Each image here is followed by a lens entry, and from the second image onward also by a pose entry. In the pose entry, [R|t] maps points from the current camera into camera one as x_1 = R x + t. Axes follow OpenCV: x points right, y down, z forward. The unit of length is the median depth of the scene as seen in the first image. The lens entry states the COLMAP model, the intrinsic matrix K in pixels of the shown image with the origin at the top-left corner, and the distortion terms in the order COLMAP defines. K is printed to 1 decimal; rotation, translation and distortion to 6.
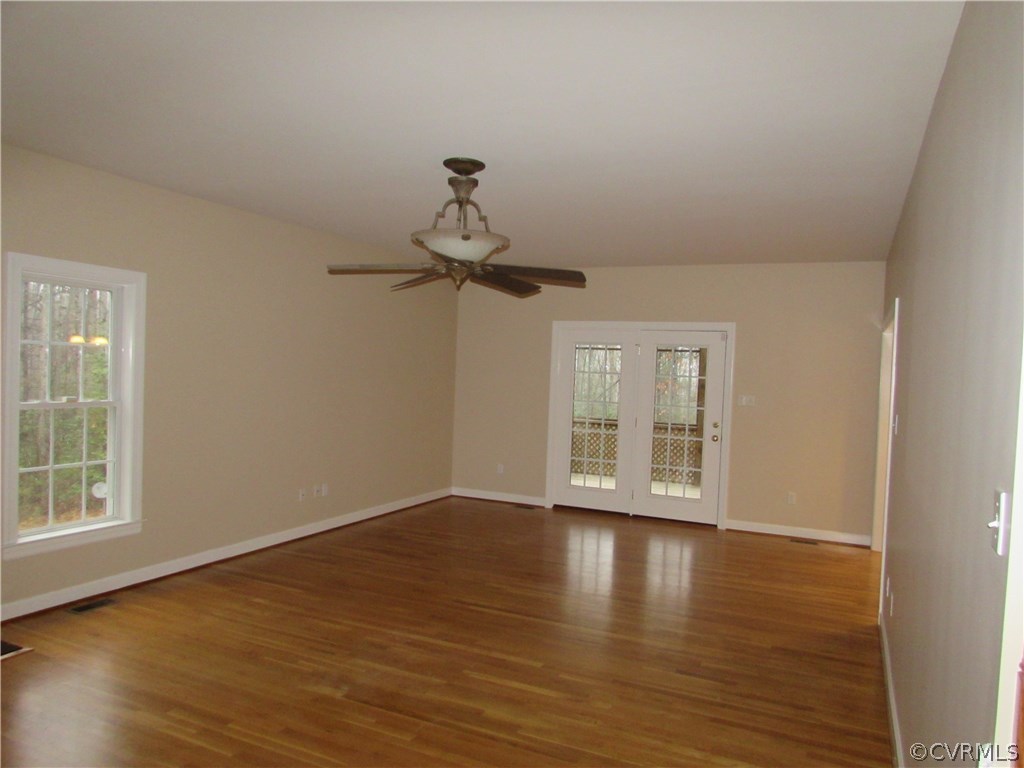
lens RADIAL K [[731.9, 0, 509.7], [0, 731.9, 379.9], [0, 0, 1]] dist [-0.033612, 0.018166]
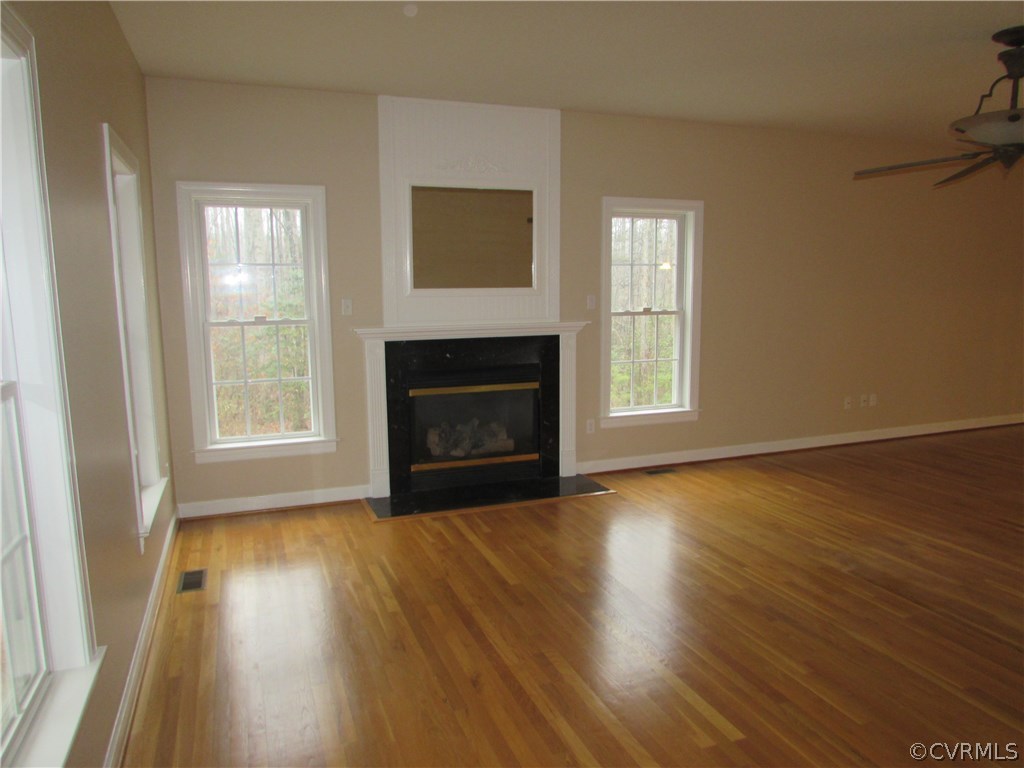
lens RADIAL K [[731.9, 0, 513.7], [0, 731.9, 388.0], [0, 0, 1]] dist [-0.033612, 0.018166]
pose [[0.724700, 0.052106, -0.687092, 0.112045], [0.026336, 0.994314, 0.103182, 0.025992], [0.688561, -0.092871, 0.719207, -0.087575]]
